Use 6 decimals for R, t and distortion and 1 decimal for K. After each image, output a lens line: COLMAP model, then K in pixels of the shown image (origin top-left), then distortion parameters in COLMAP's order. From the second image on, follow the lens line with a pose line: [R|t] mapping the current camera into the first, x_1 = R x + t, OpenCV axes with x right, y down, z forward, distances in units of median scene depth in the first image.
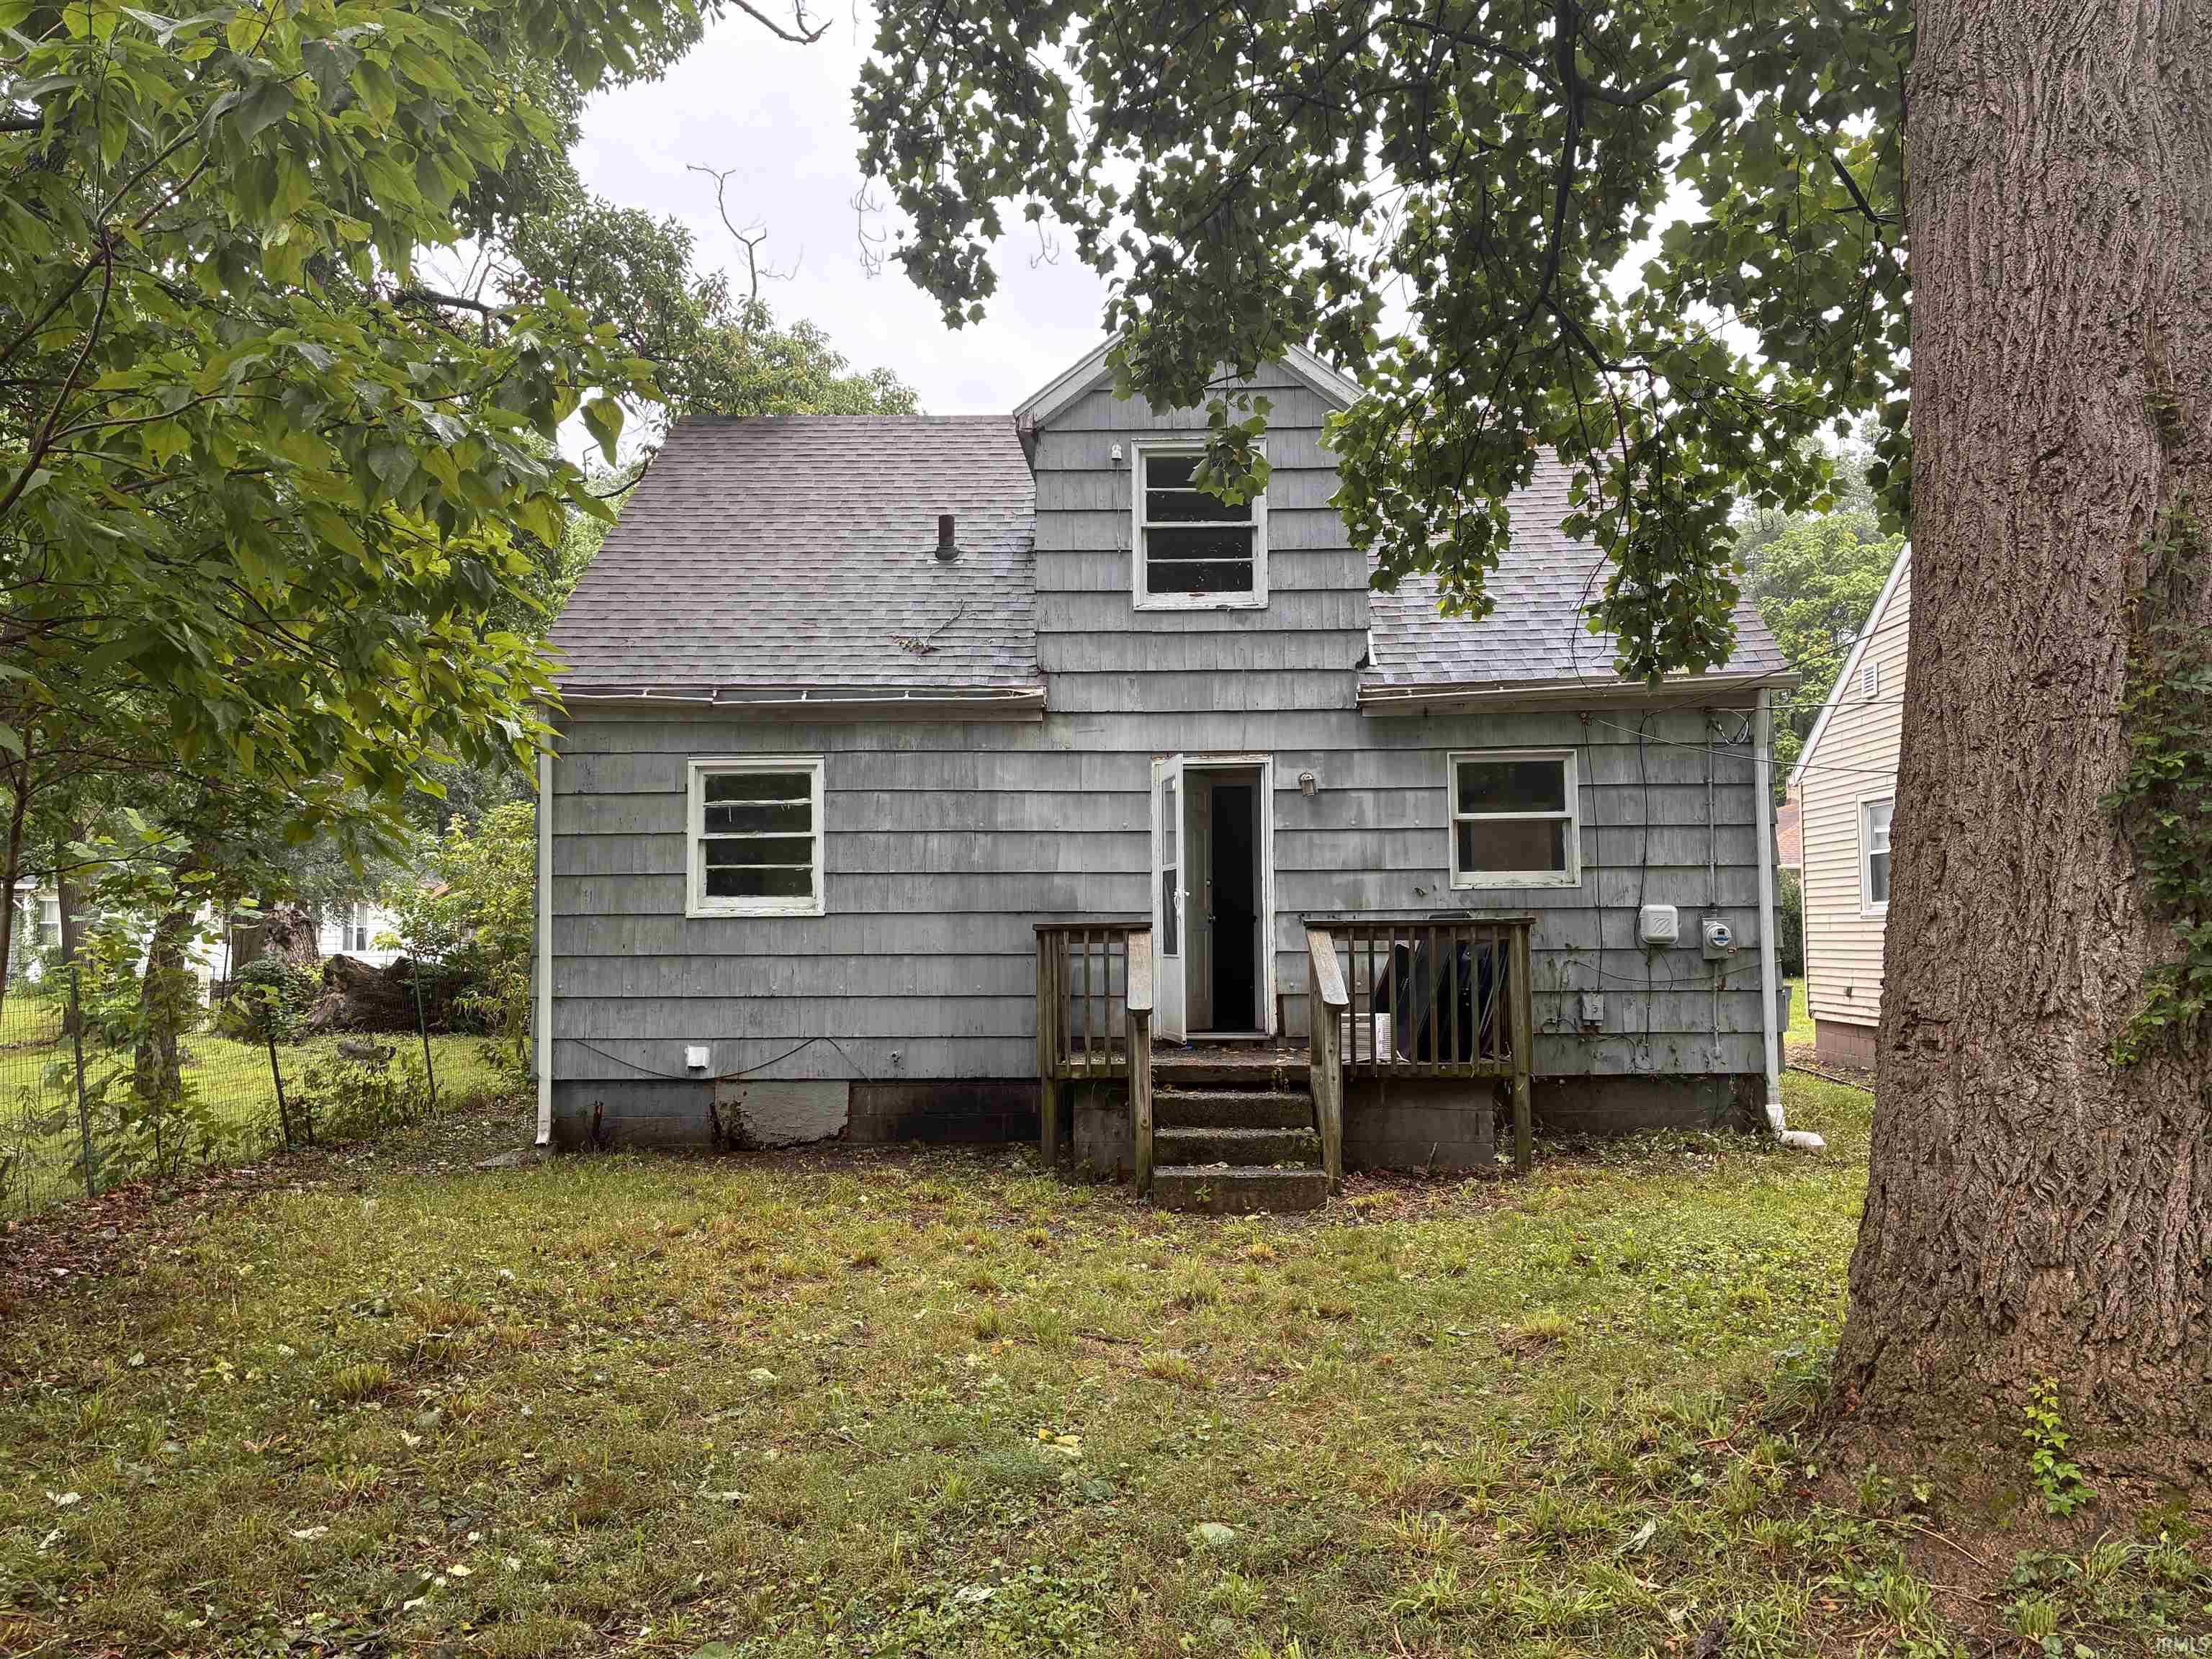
lens RADIAL K [[1720.6, 0, 1092.0], [0, 1720.6, 826.2], [0, 0, 1]] dist [0.042495, -0.015290]
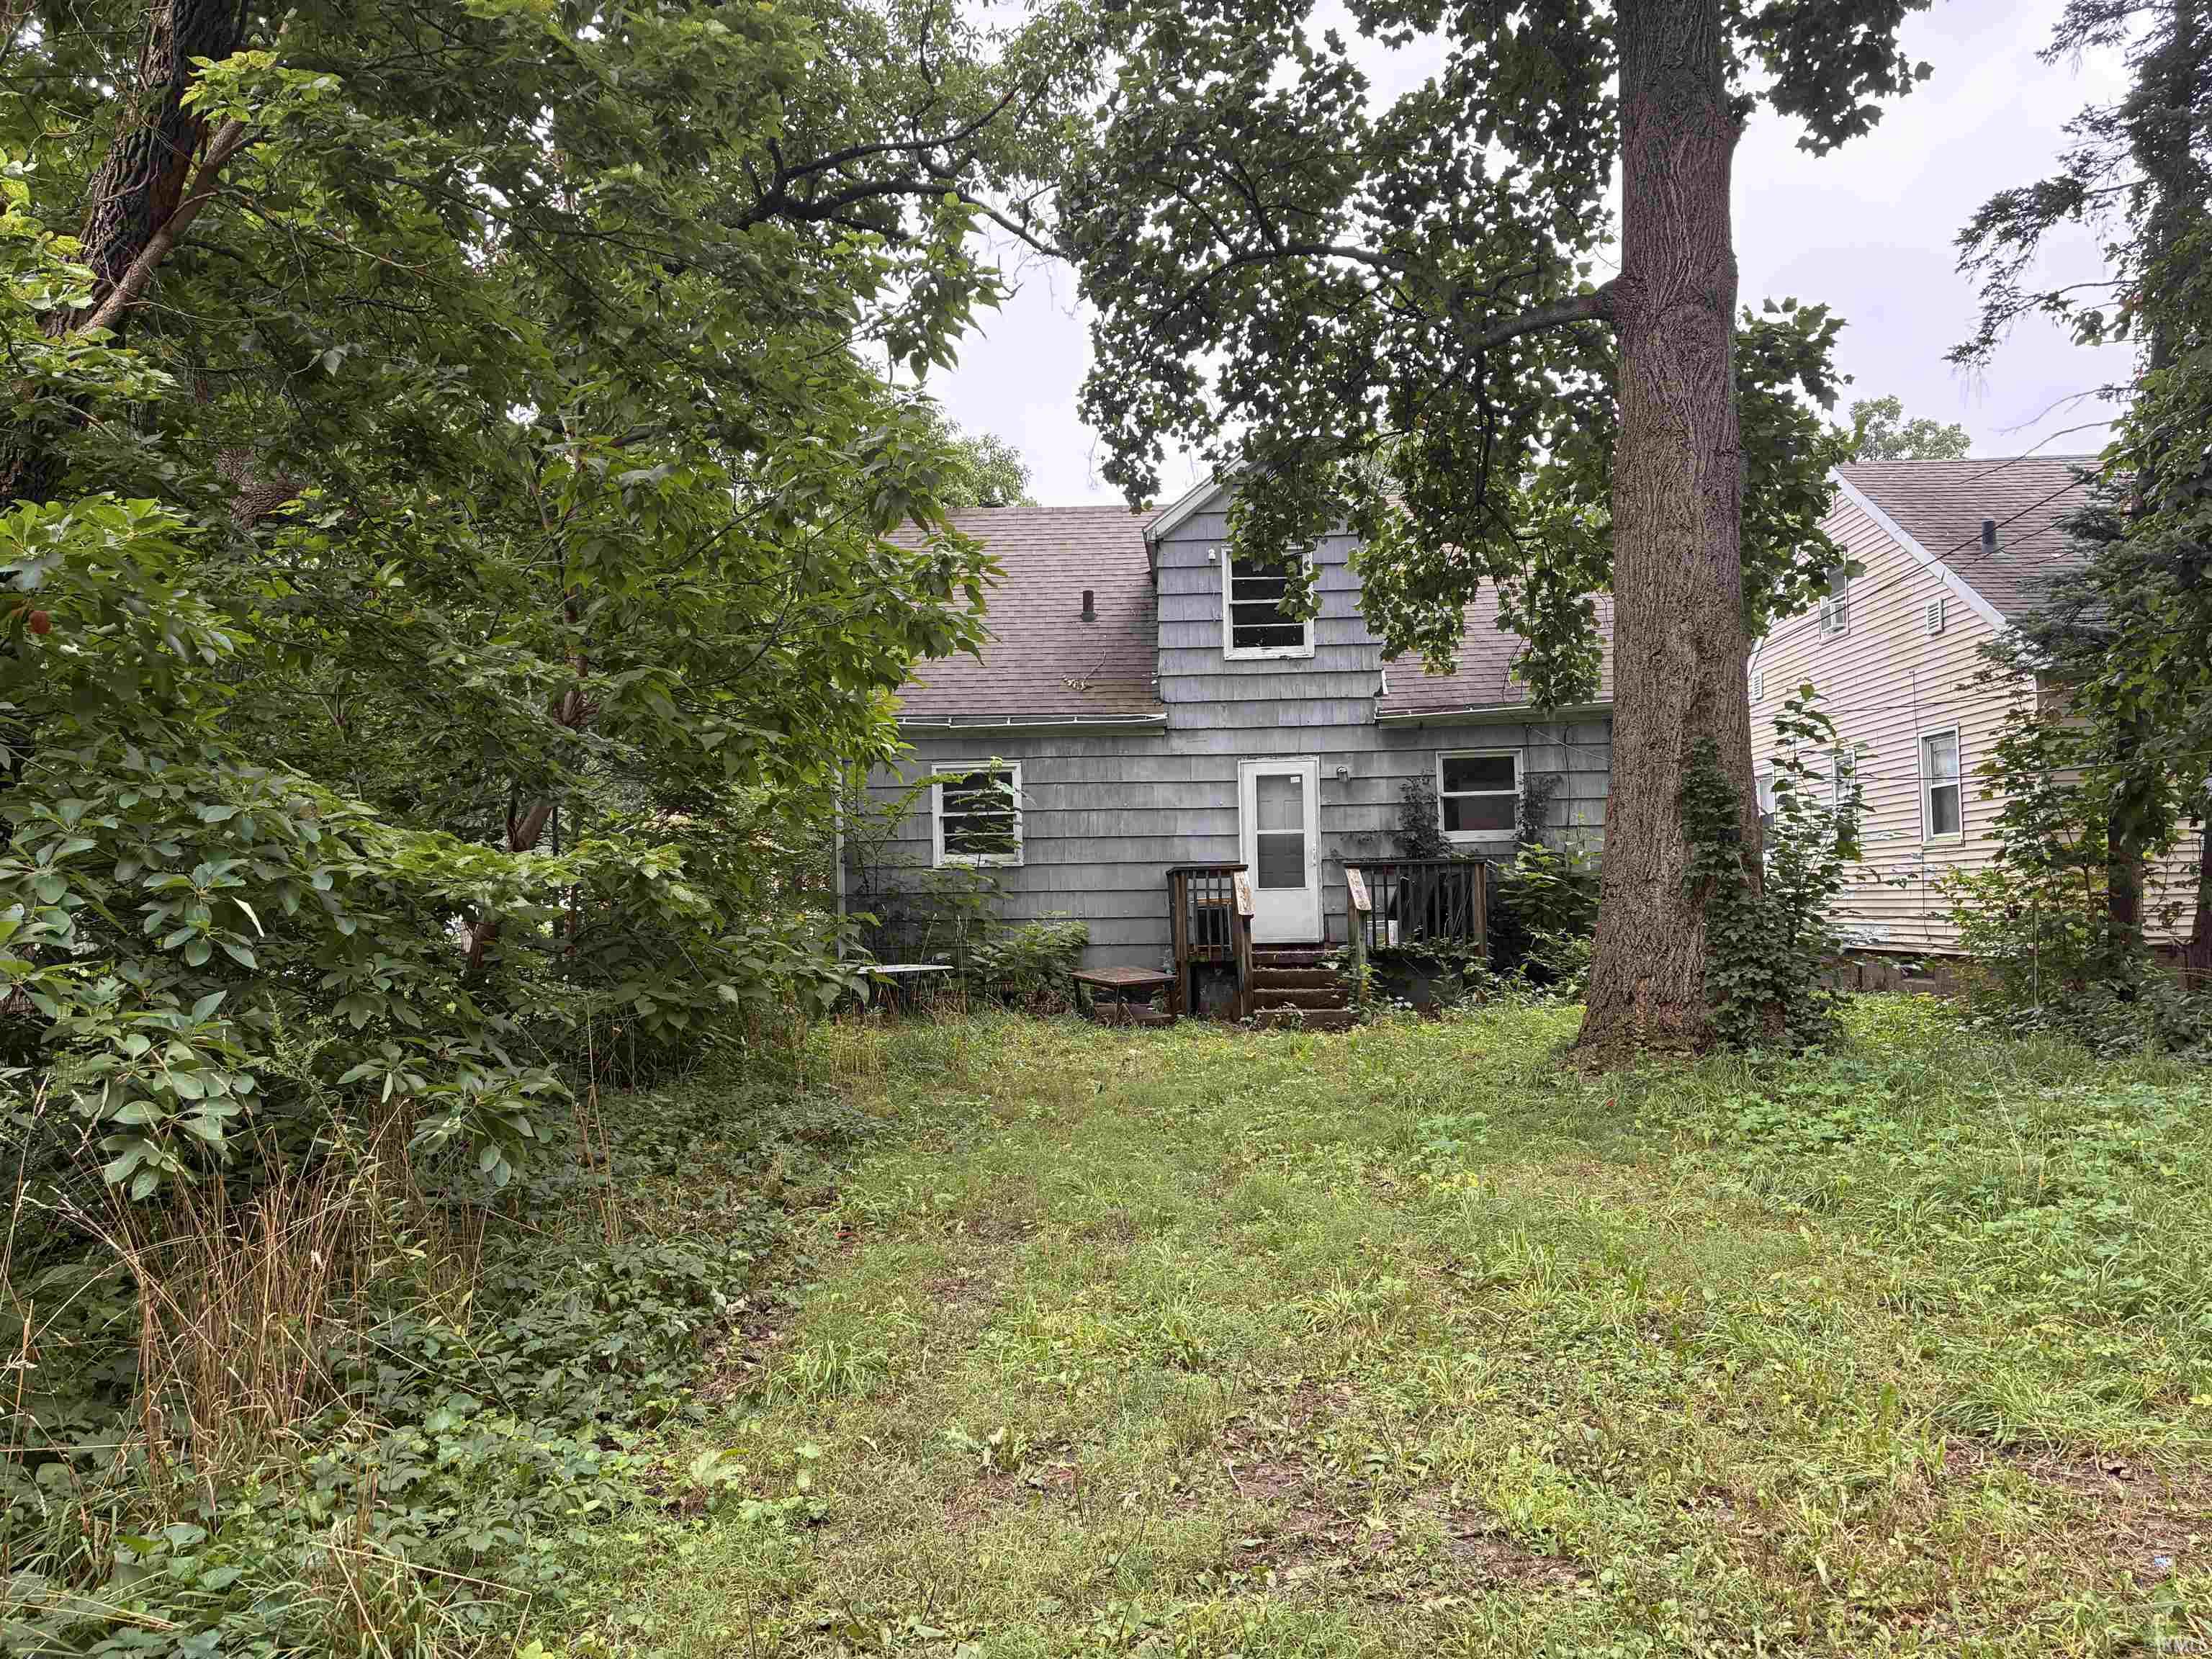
lens RADIAL K [[1720.6, 0, 1120.5], [0, 1720.6, 835.9], [0, 0, 1]] dist [0.042495, -0.015290]
pose [[0.999890, -0.013962, 0.004934, -0.098845], [0.013883, 0.999778, 0.015834, 0.003341], [-0.005154, -0.015764, 0.999862, -0.649139]]
